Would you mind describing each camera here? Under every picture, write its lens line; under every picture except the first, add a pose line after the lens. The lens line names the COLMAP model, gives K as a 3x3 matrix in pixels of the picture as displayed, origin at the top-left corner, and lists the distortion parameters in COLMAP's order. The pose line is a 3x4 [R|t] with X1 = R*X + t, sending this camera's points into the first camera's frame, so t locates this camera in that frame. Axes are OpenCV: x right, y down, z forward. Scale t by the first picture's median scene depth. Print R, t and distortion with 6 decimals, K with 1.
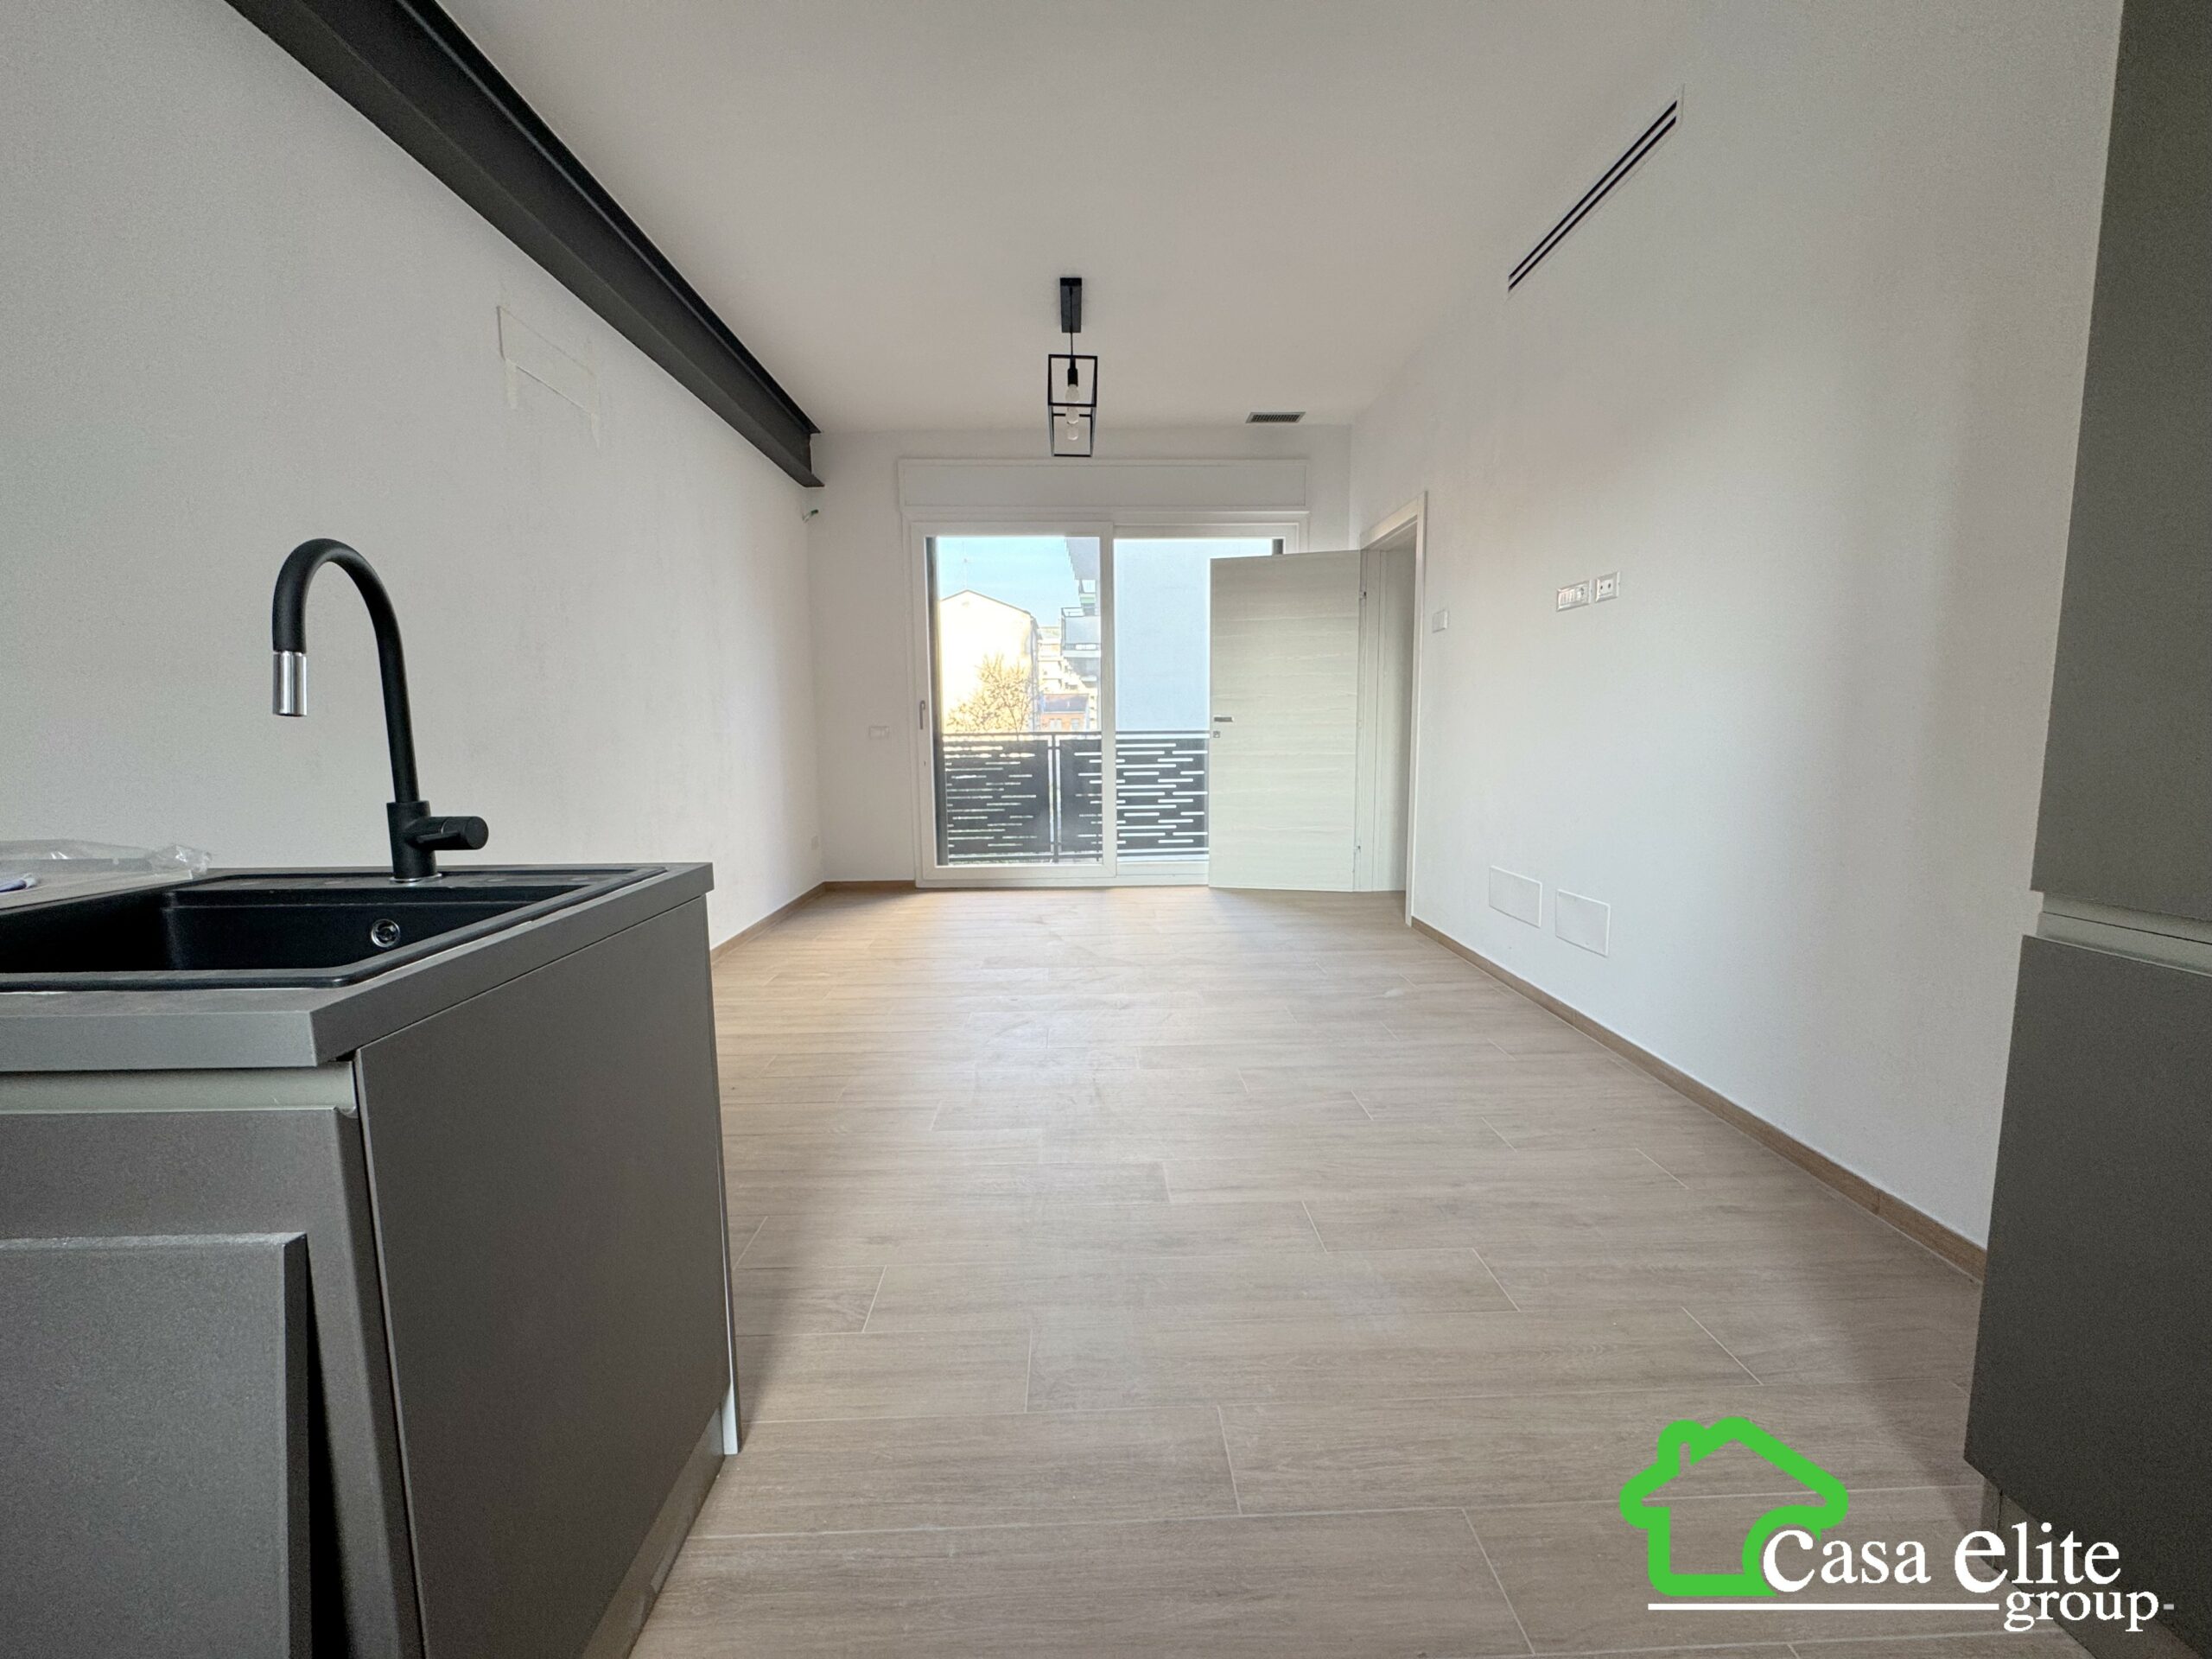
lens RADIAL K [[876.1, 0, 1108.5], [0, 876.1, 824.5], [0, 0, 1]] dist [-0.001250, 0.000121]
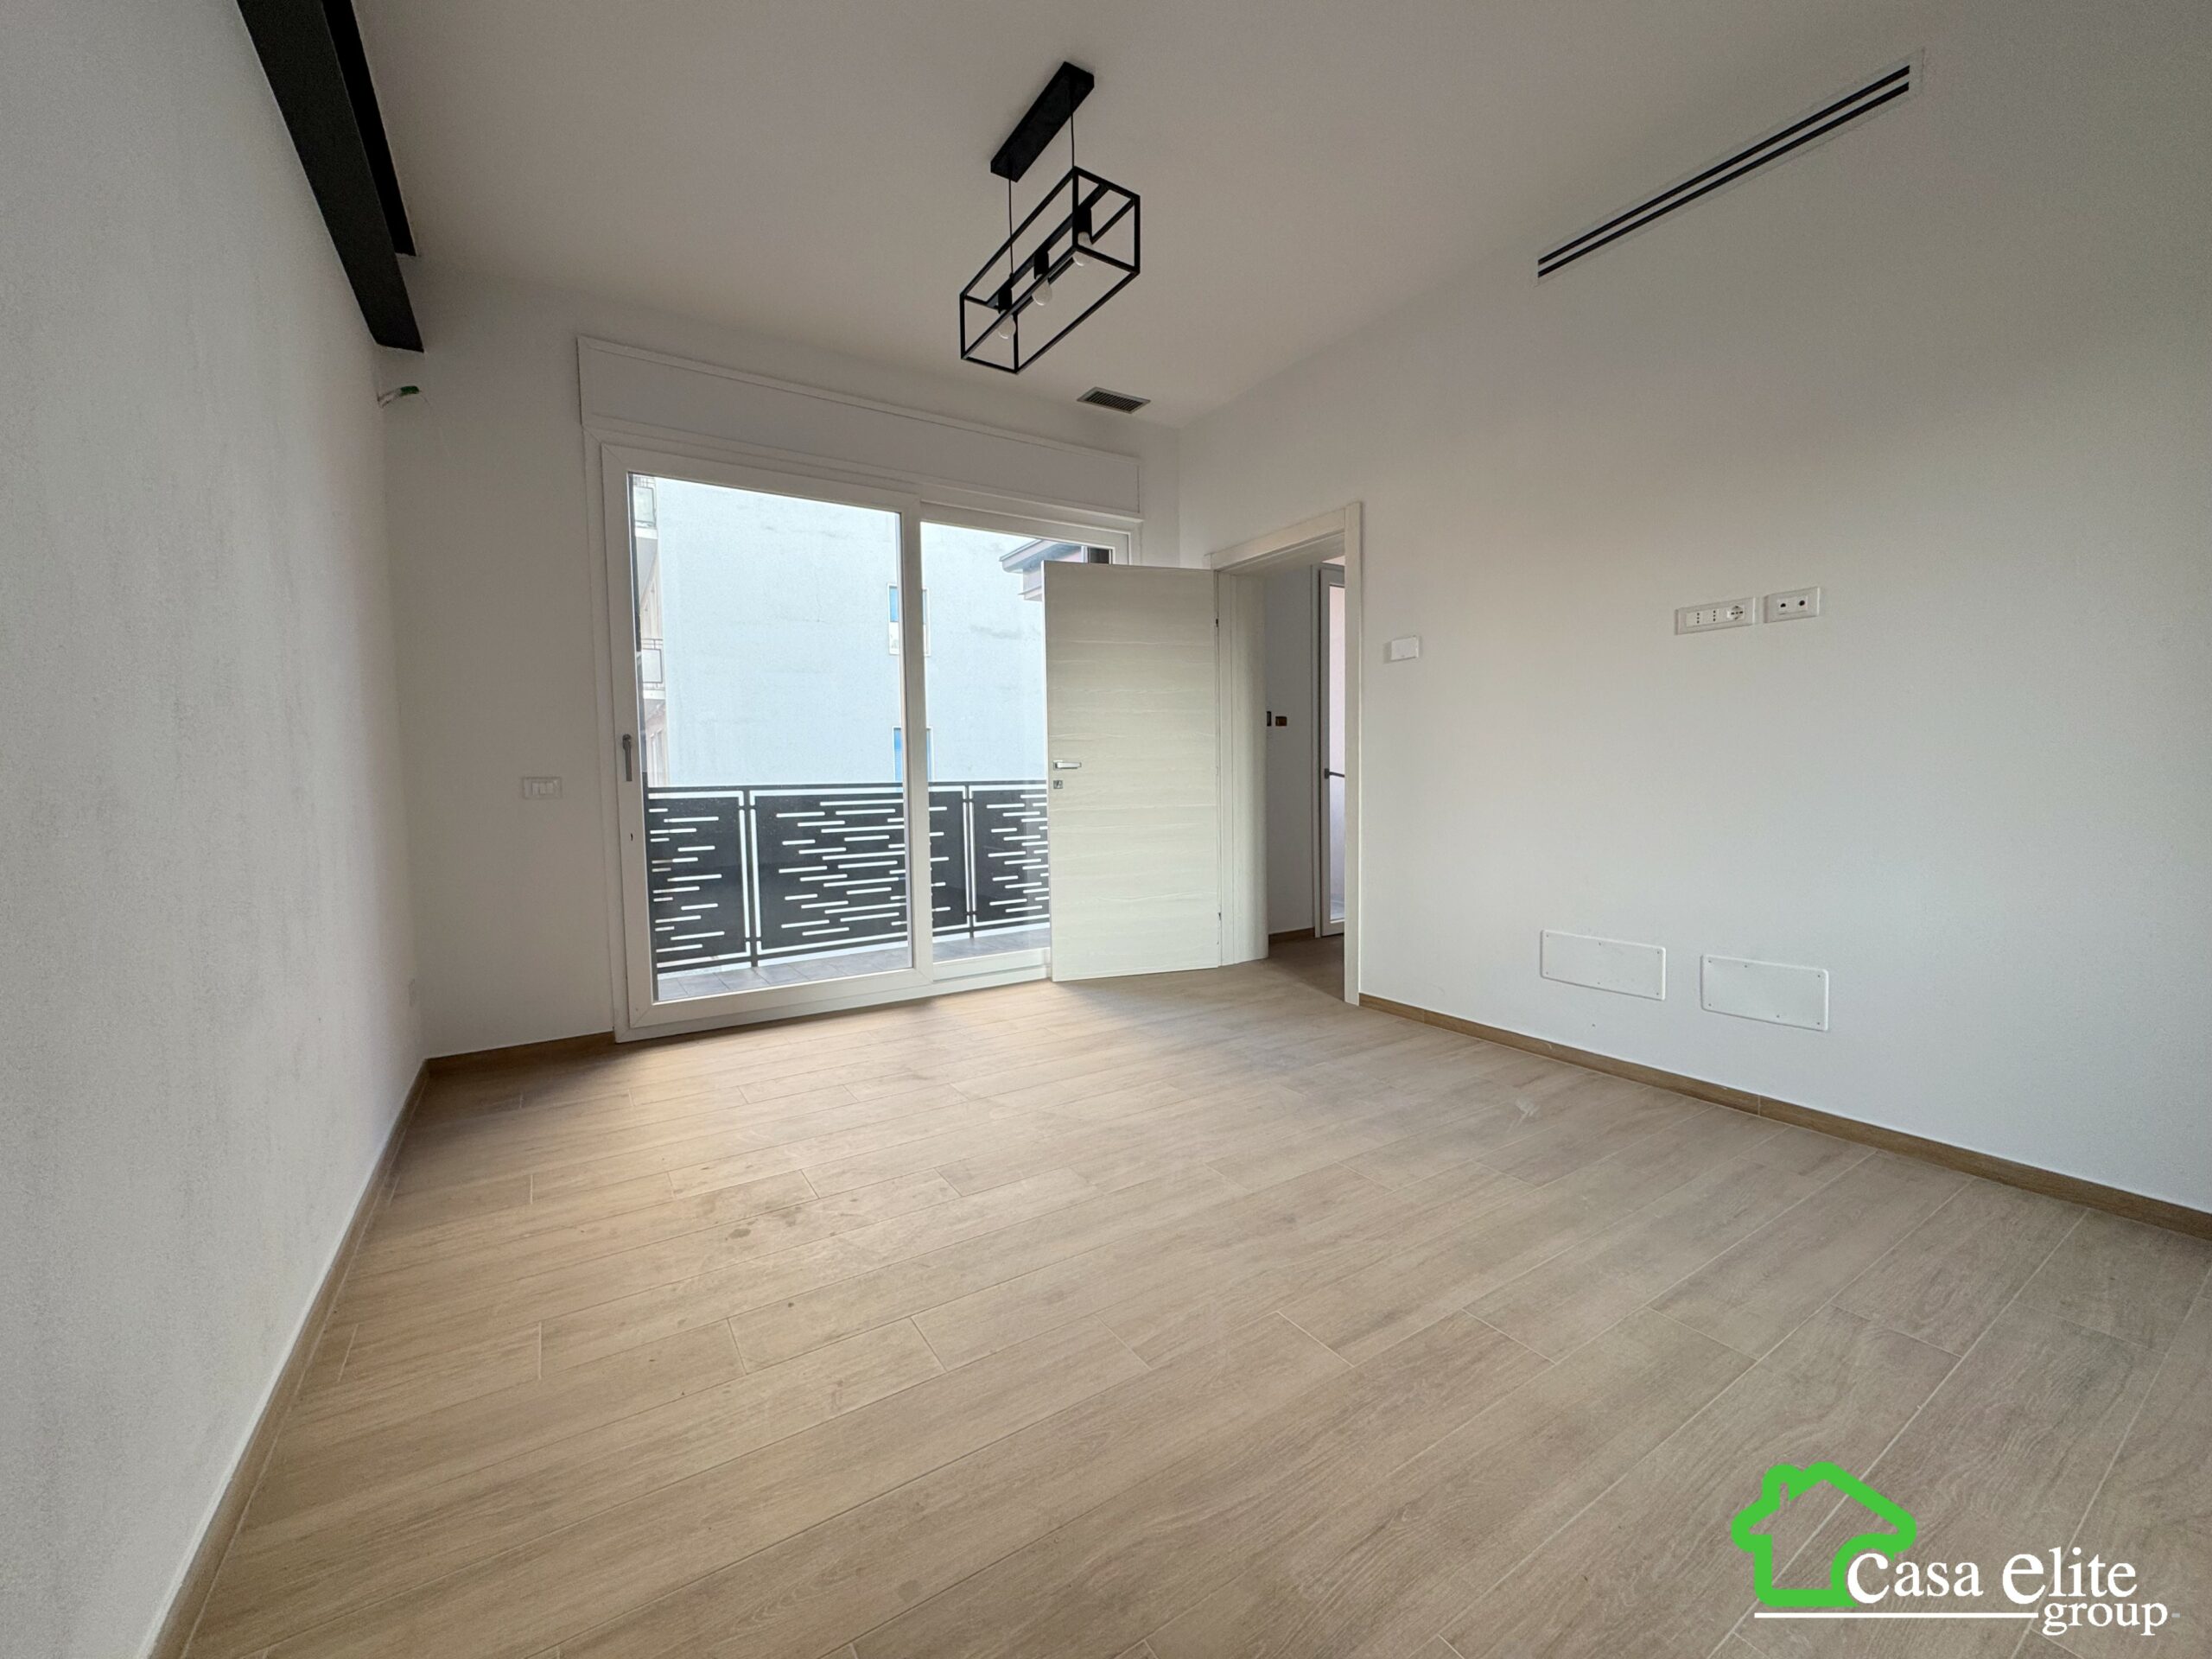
lens RADIAL K [[876.1, 0, 1106.0], [0, 876.1, 827.0], [0, 0, 1]] dist [-0.001250, 0.000121]
pose [[0.860366, -0.034590, 0.508501, -0.244597], [0.064700, 0.997035, -0.041648, -0.030685], [-0.505553, 0.068733, 0.860053, 0.318021]]
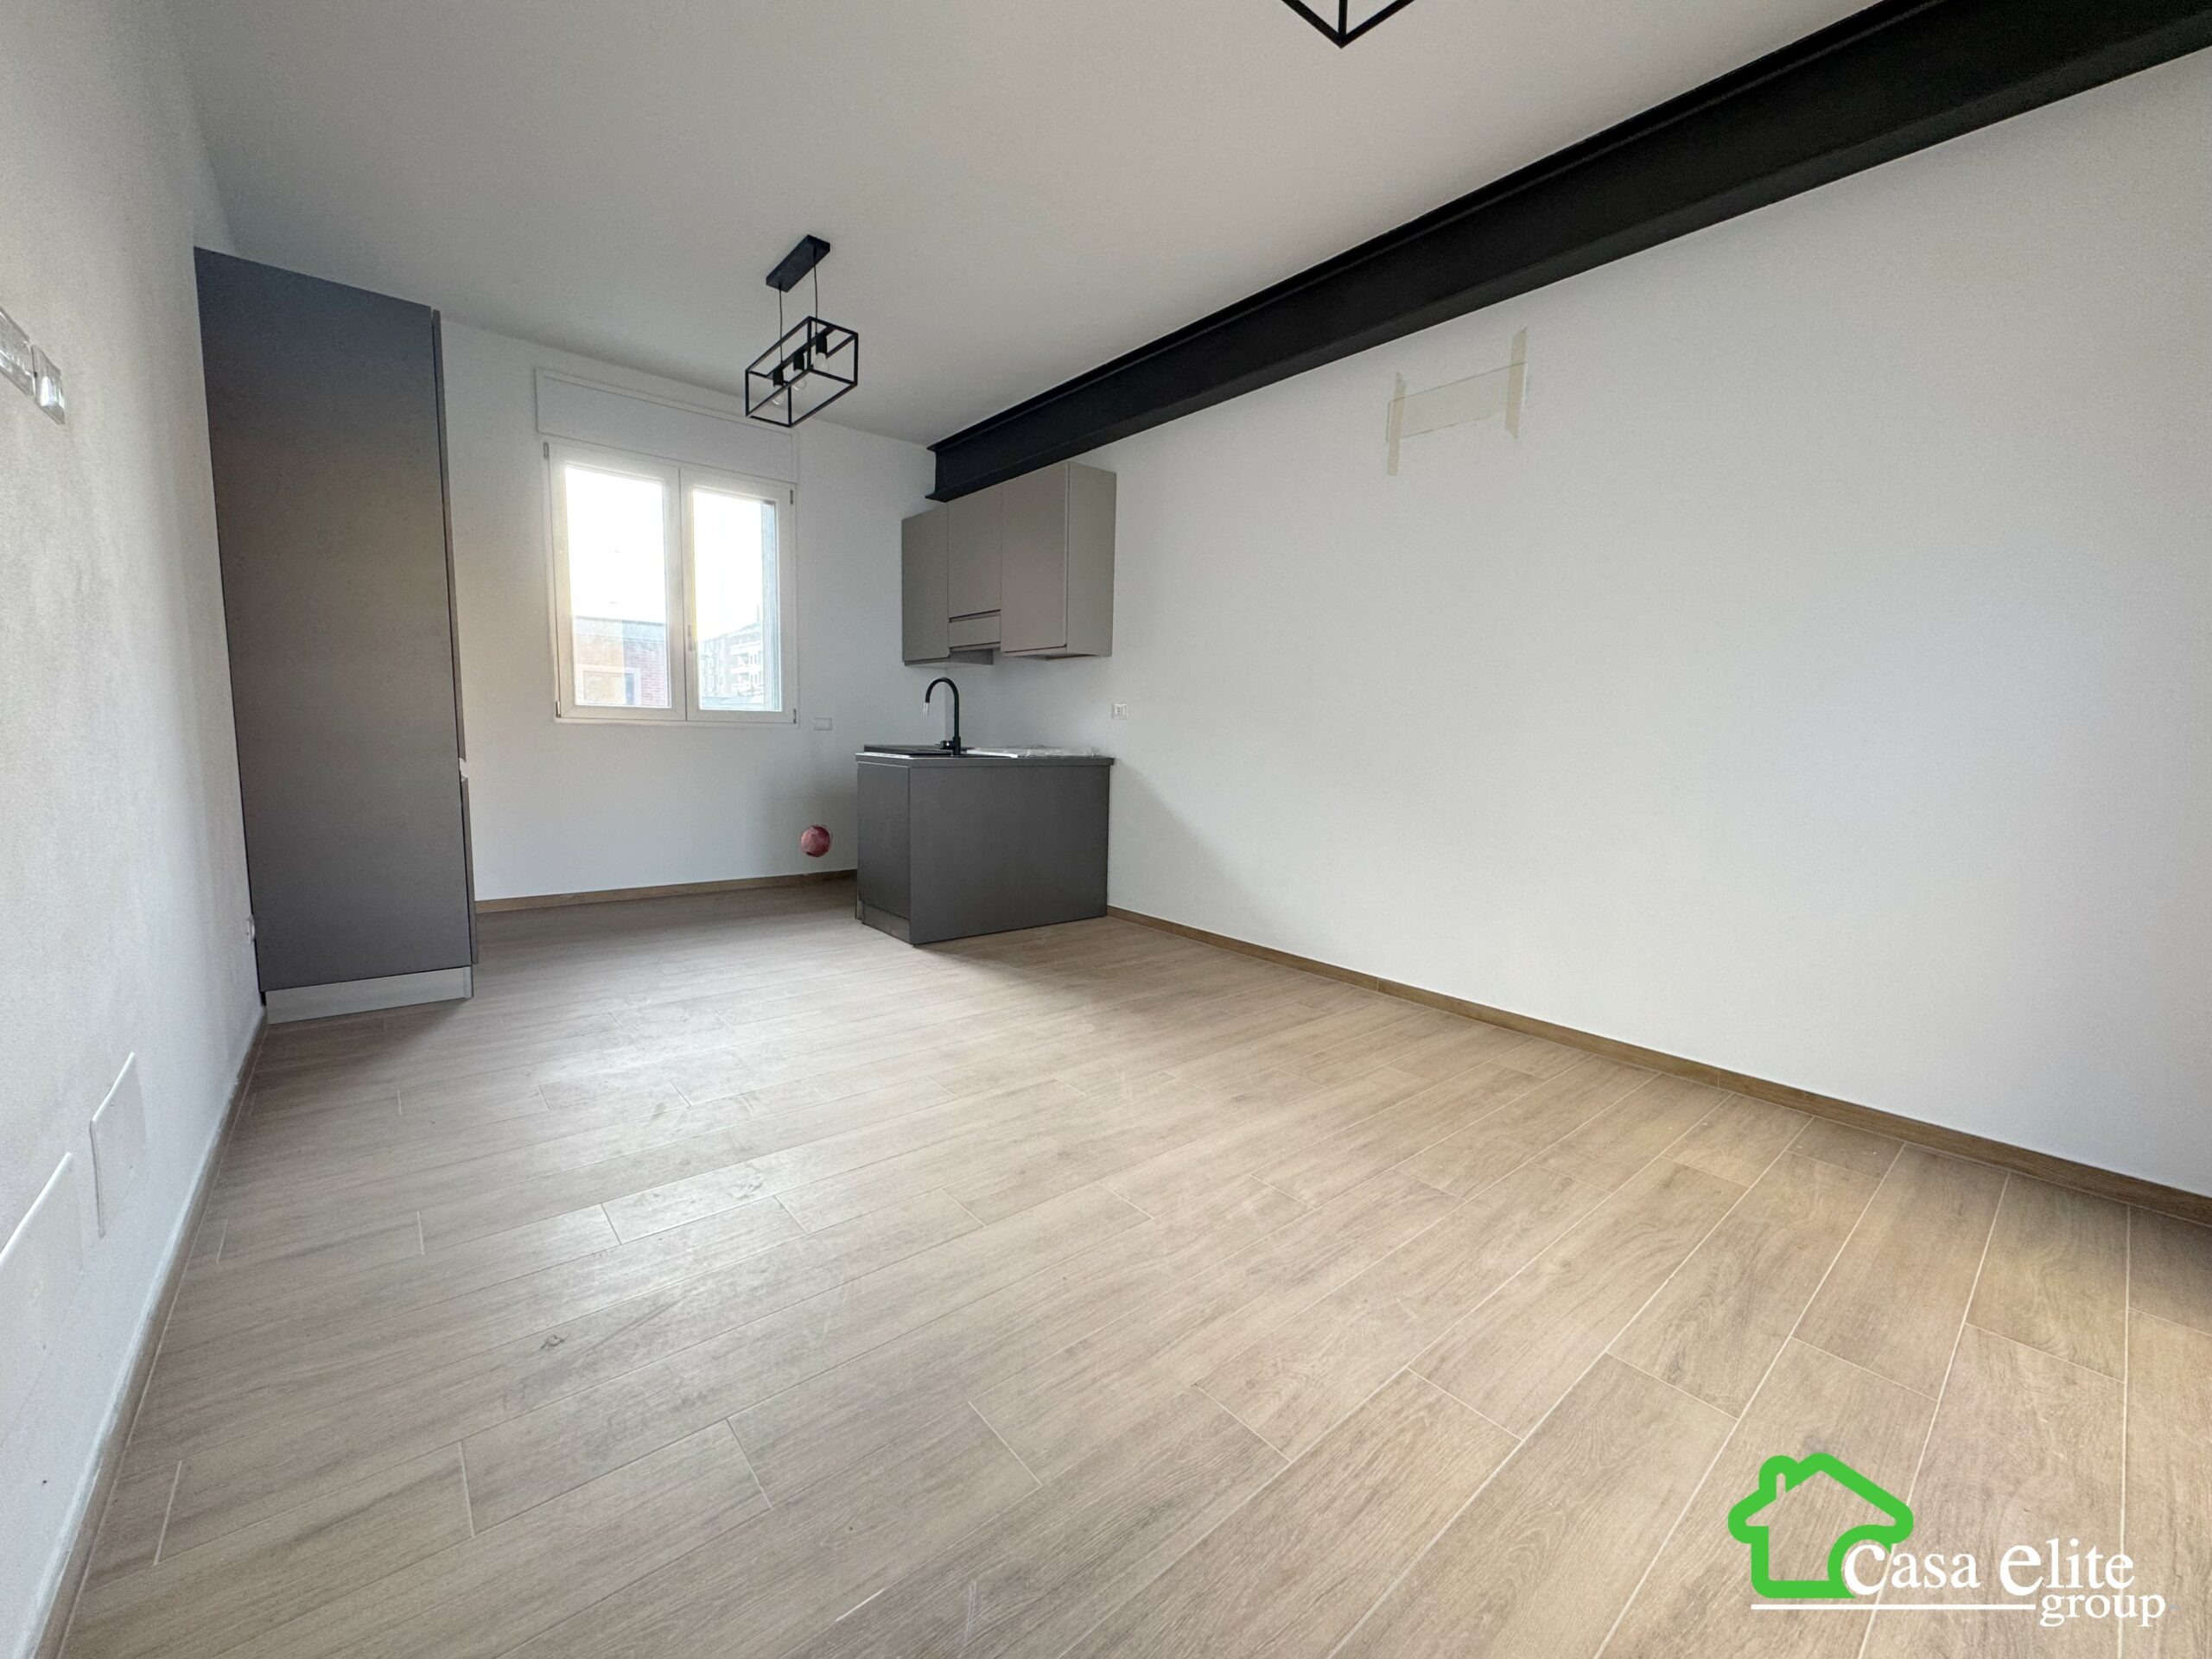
lens RADIAL K [[876.1, 0, 1109.5], [0, 876.1, 829.2], [0, 0, 1]] dist [-0.001250, 0.000121]
pose [[-0.781493, 0.061850, -0.620841, 0.227839], [-0.088511, 0.974020, 0.208450, -0.099705], [0.617604, 0.217853, -0.755715, 0.891738]]
